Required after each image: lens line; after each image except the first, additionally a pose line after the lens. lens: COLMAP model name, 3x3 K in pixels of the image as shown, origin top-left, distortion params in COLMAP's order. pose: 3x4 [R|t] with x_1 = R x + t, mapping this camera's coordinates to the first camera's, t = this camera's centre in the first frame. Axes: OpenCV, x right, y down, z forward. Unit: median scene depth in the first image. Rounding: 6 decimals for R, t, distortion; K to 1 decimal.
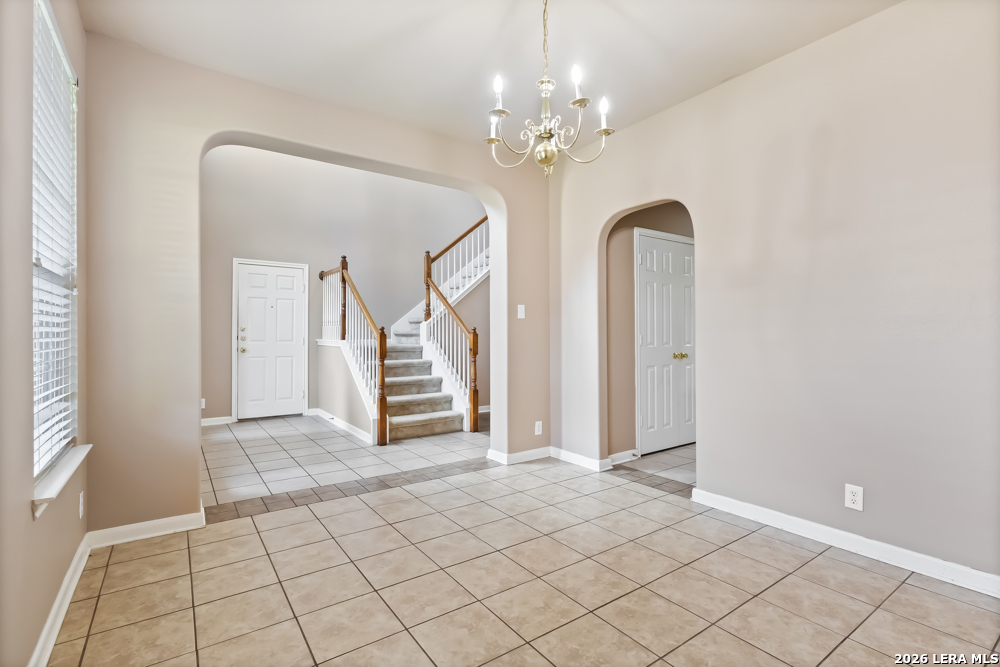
lens RADIAL K [[469.9, 0, 500.0], [0, 469.9, 333.5], [0, 0, 1]] dist [0.001929, 0.000536]
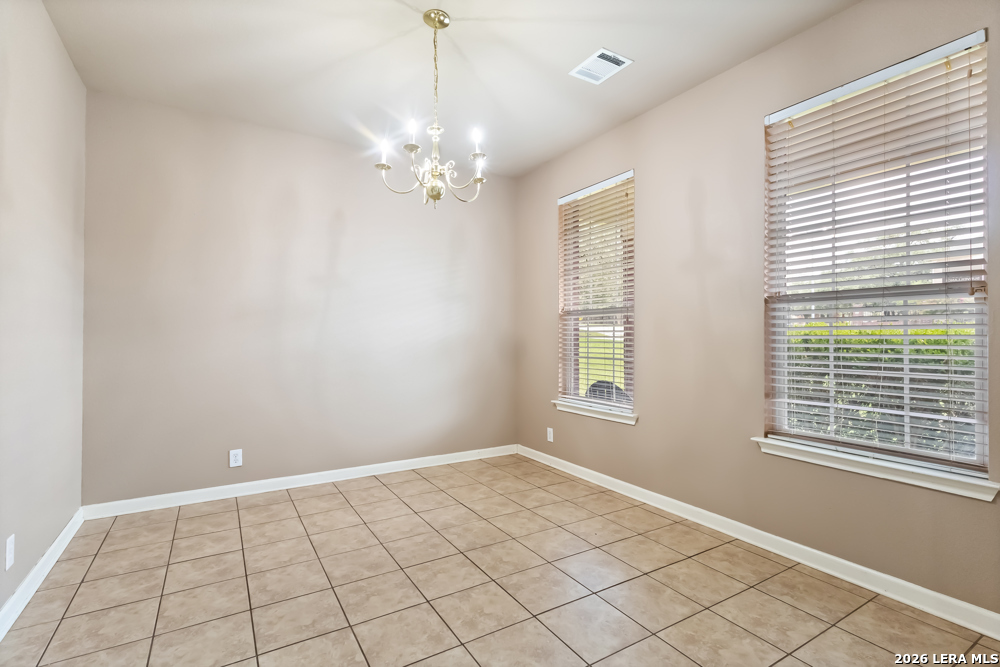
lens RADIAL K [[469.9, 0, 500.0], [0, 469.9, 333.5], [0, 0, 1]] dist [0.001929, 0.000536]
pose [[-0.997912, 0.003080, 0.064518, -0.130940], [0.002598, 0.999968, -0.007559, -0.006156], [-0.064539, -0.007376, -0.997888, 2.066131]]
